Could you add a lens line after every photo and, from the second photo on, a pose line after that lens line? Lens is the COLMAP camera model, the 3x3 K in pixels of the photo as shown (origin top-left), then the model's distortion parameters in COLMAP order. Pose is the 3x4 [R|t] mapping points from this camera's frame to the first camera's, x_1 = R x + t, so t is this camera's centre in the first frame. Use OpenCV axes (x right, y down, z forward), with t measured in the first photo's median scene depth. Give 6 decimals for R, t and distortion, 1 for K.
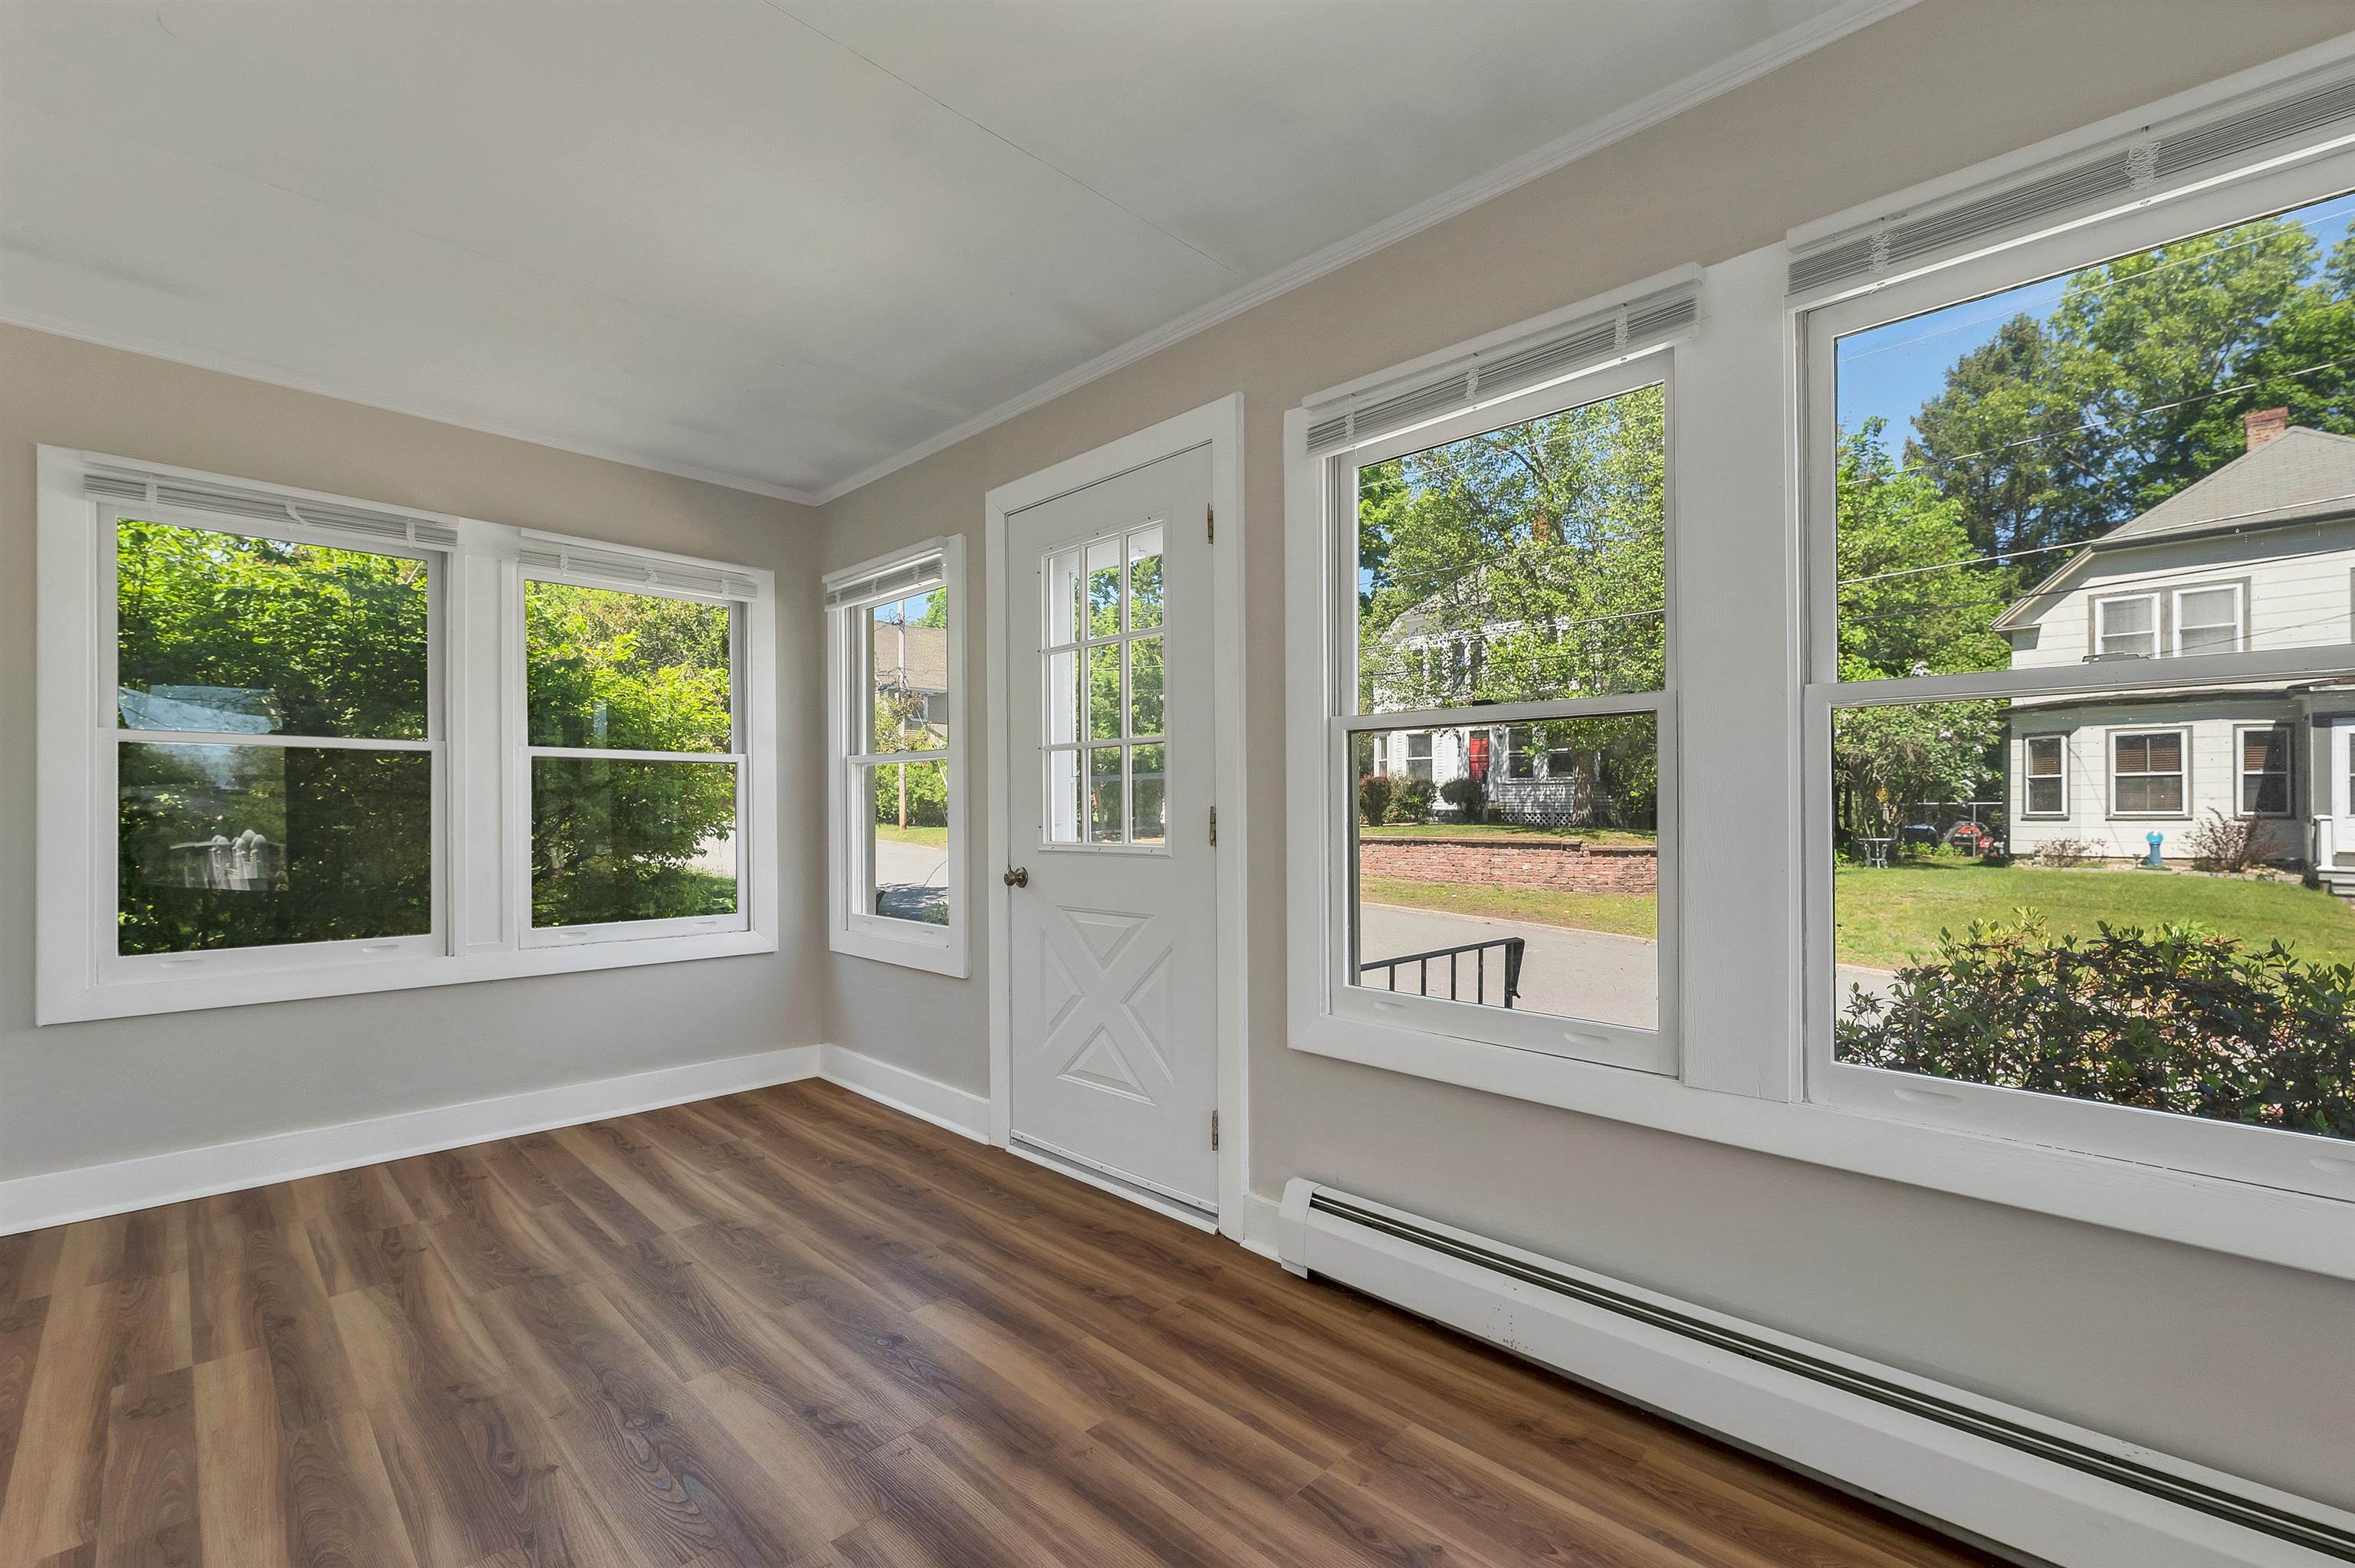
lens RADIAL K [[1004.0, 0, 1179.9], [0, 1004.0, 818.2], [0, 0, 1]] dist [0.000732, 0.000310]
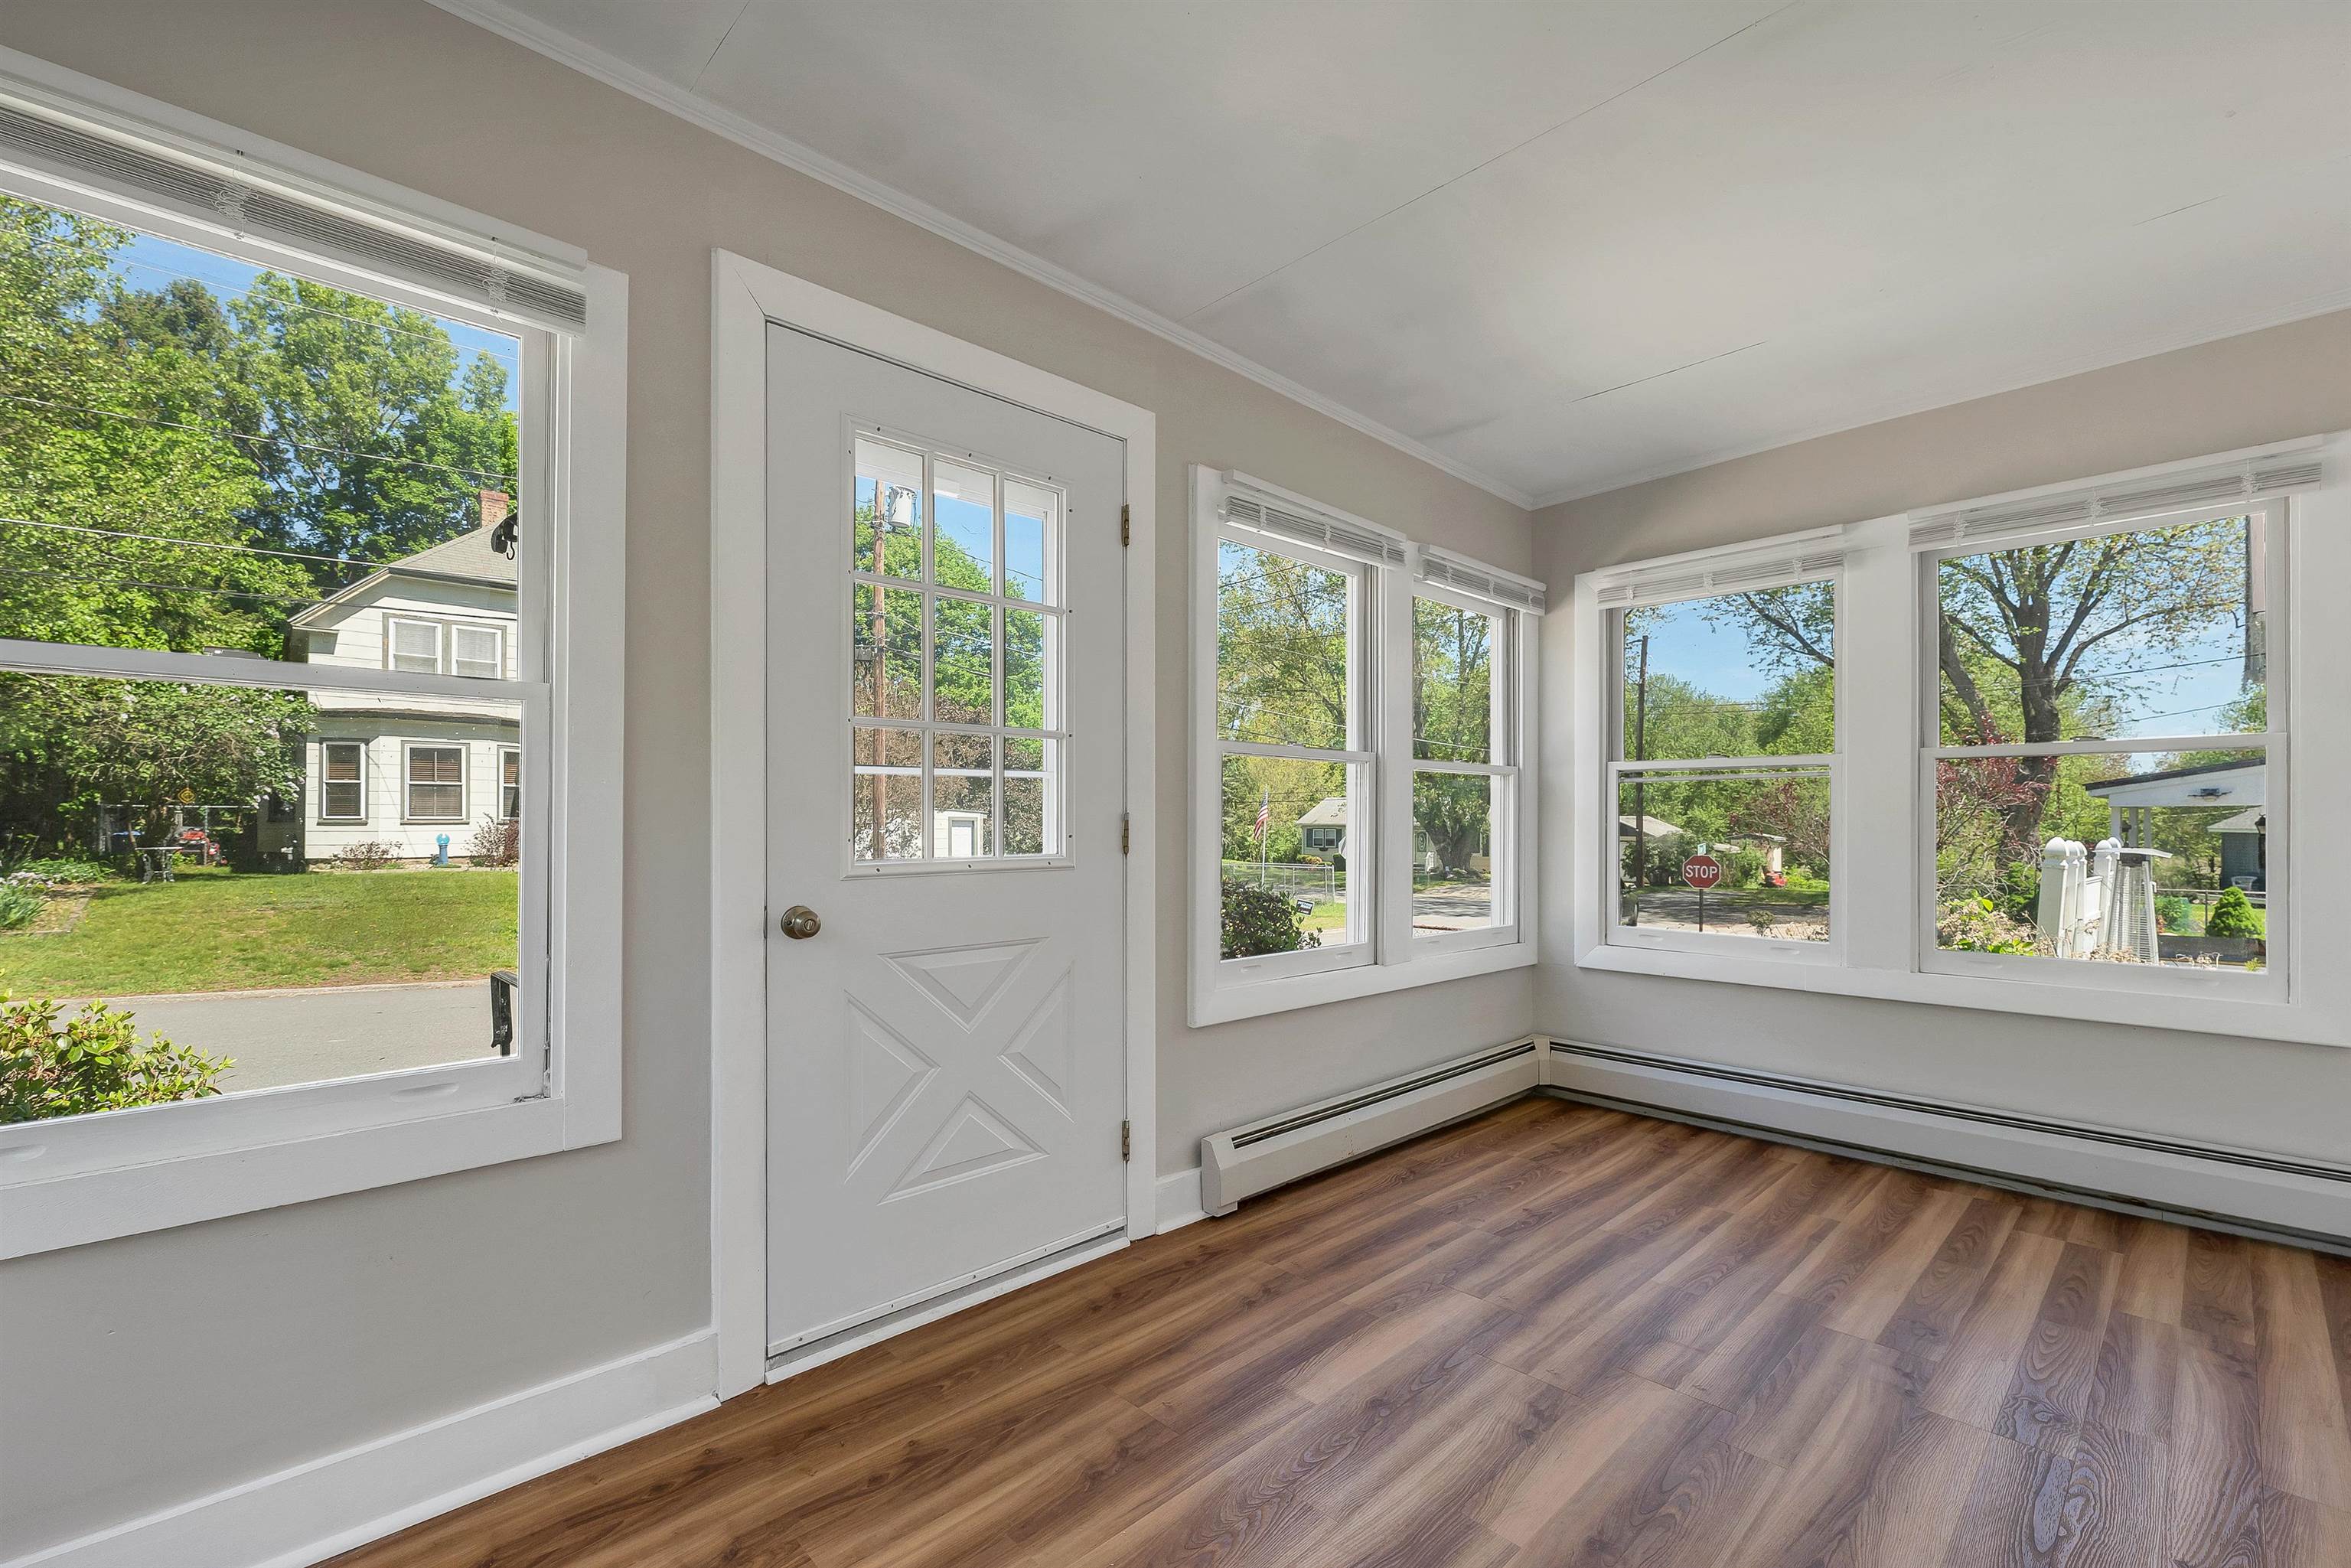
lens RADIAL K [[993.9, 0, 1186.1], [0, 993.9, 825.6], [0, 0, 1]] dist [0.001053, 0.000340]
pose [[0.029608, -0.006339, 0.999541, -0.822021], [0.002947, 0.999976, 0.006254, -0.004615], [-0.999557, 0.002760, 0.029626, 0.798026]]
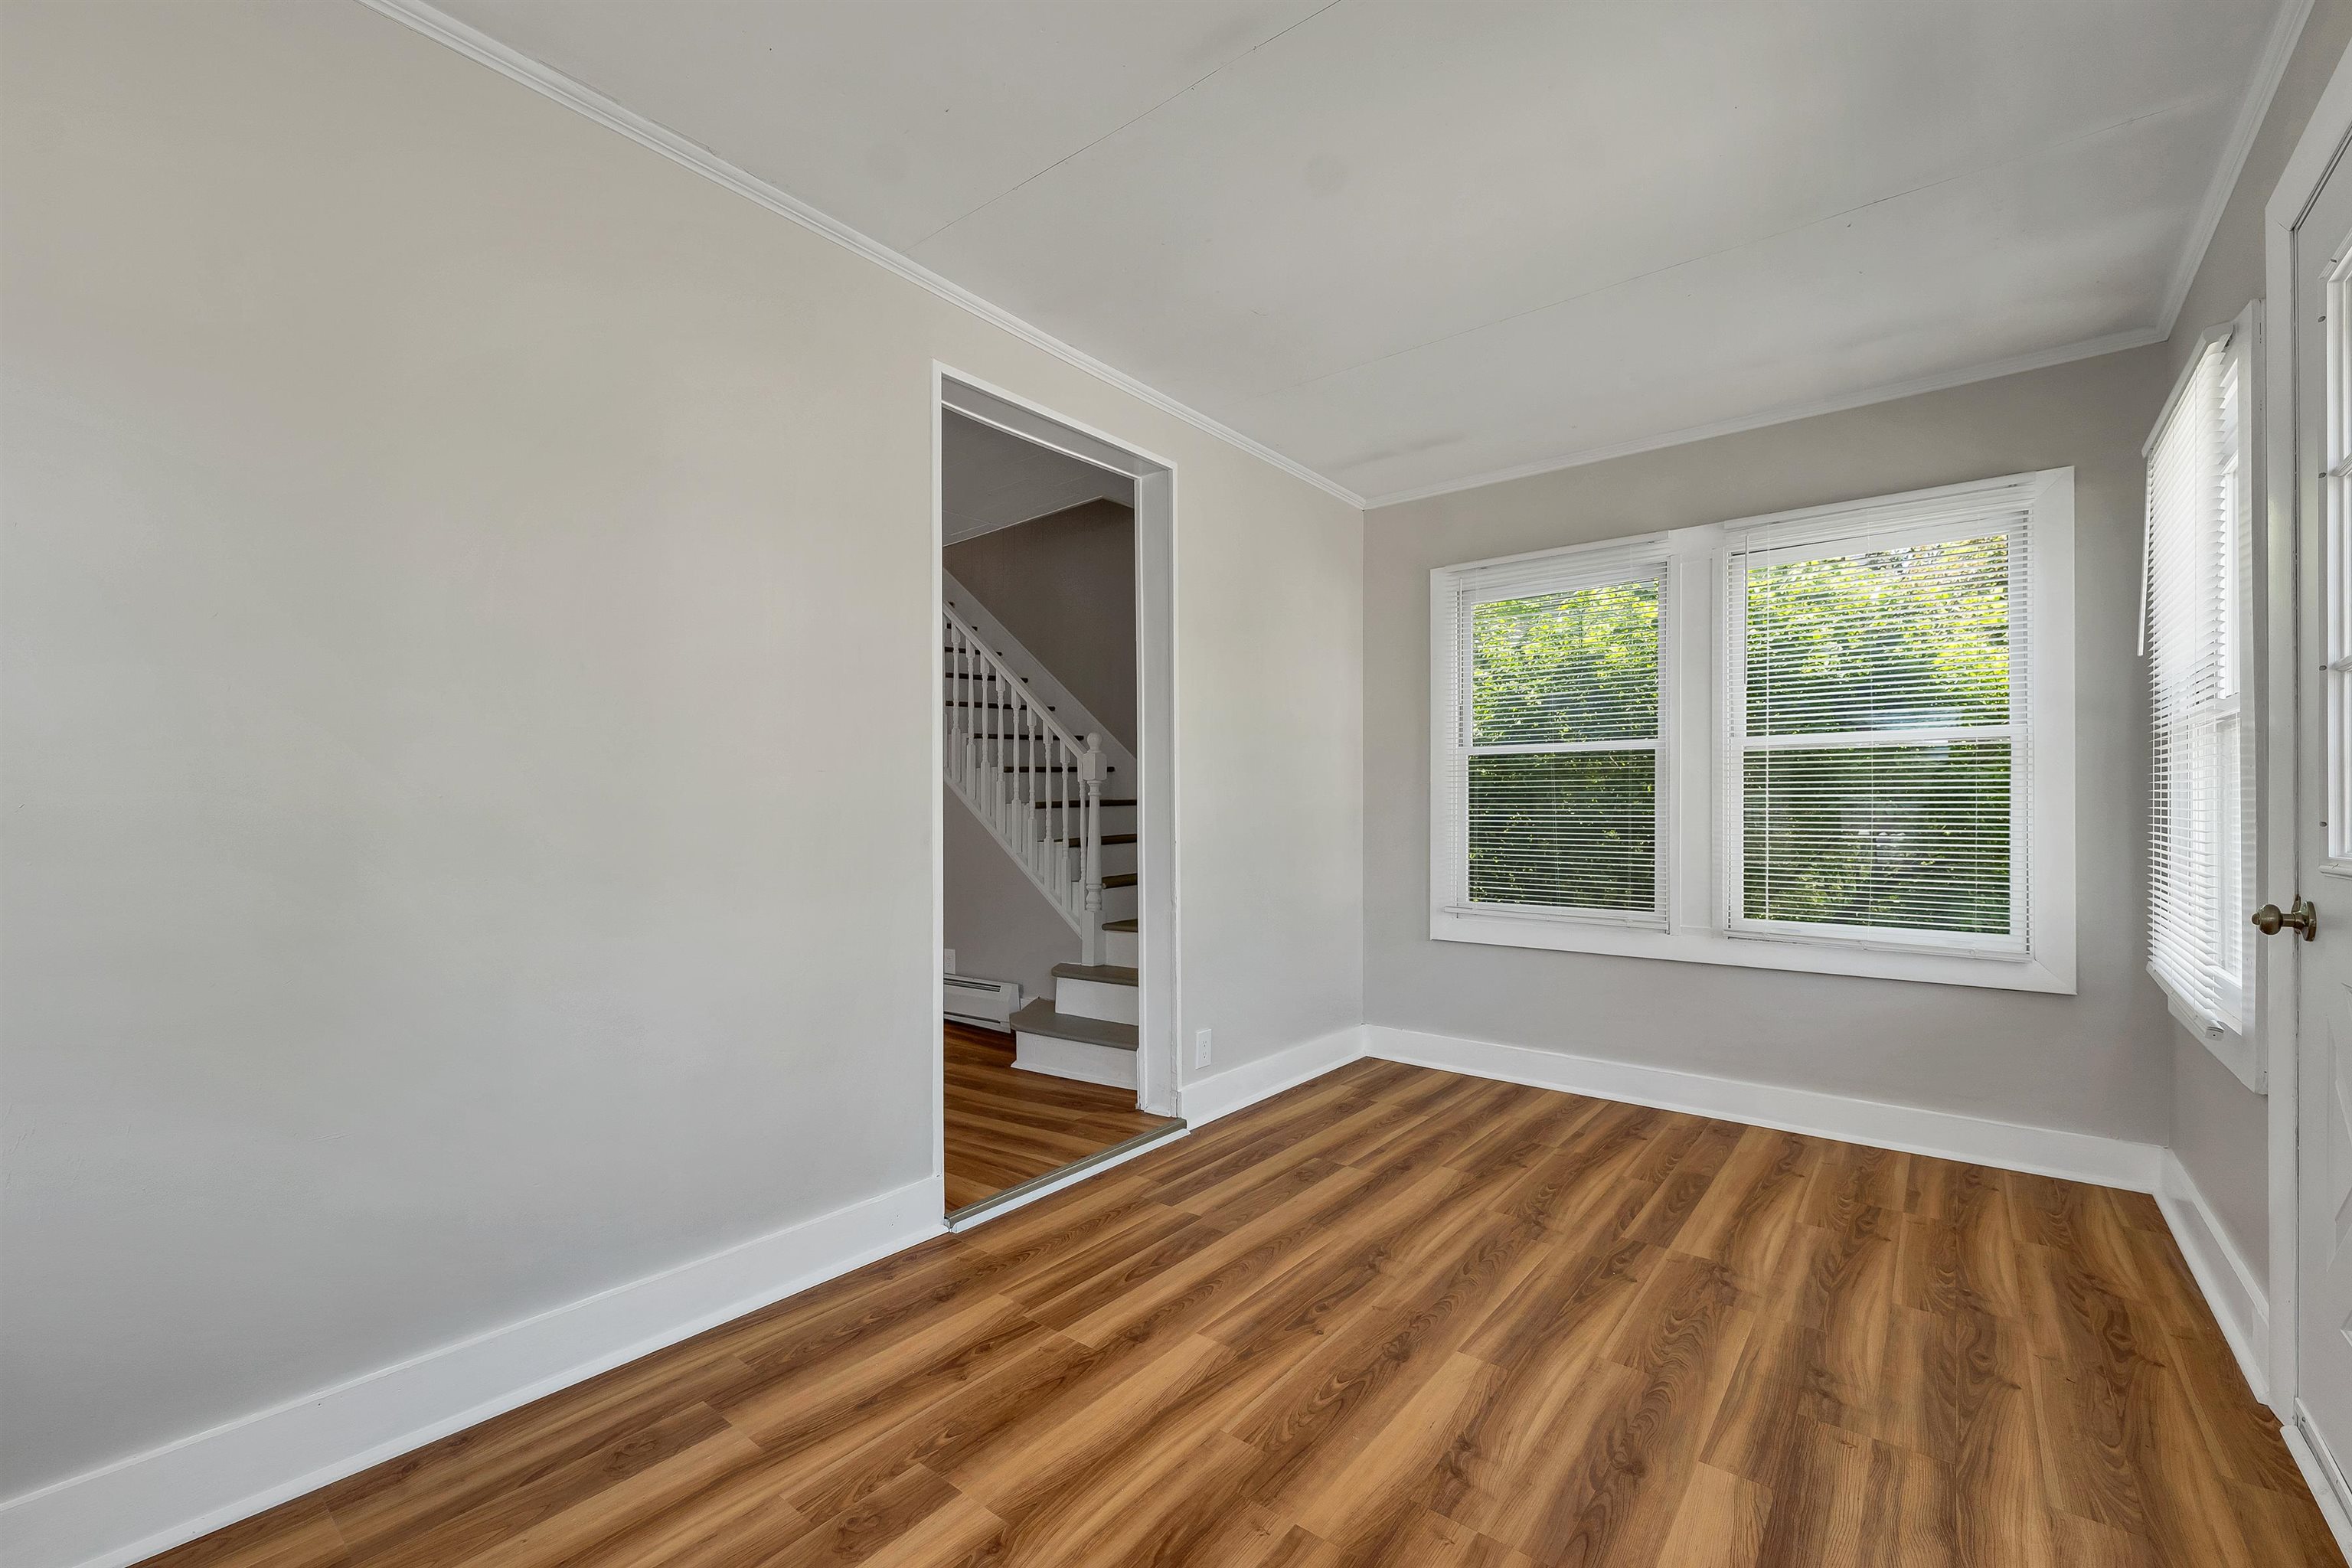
lens RADIAL K [[974.5, 0, 1177.7], [0, 974.5, 812.4], [0, 0, 1]] dist [0.000053, -0.000001]
pose [[0.102430, 0.004264, -0.994731, 0.305890], [-0.004829, 0.999981, 0.003789, 0.002826], [0.994729, 0.004416, 0.102448, 0.392738]]
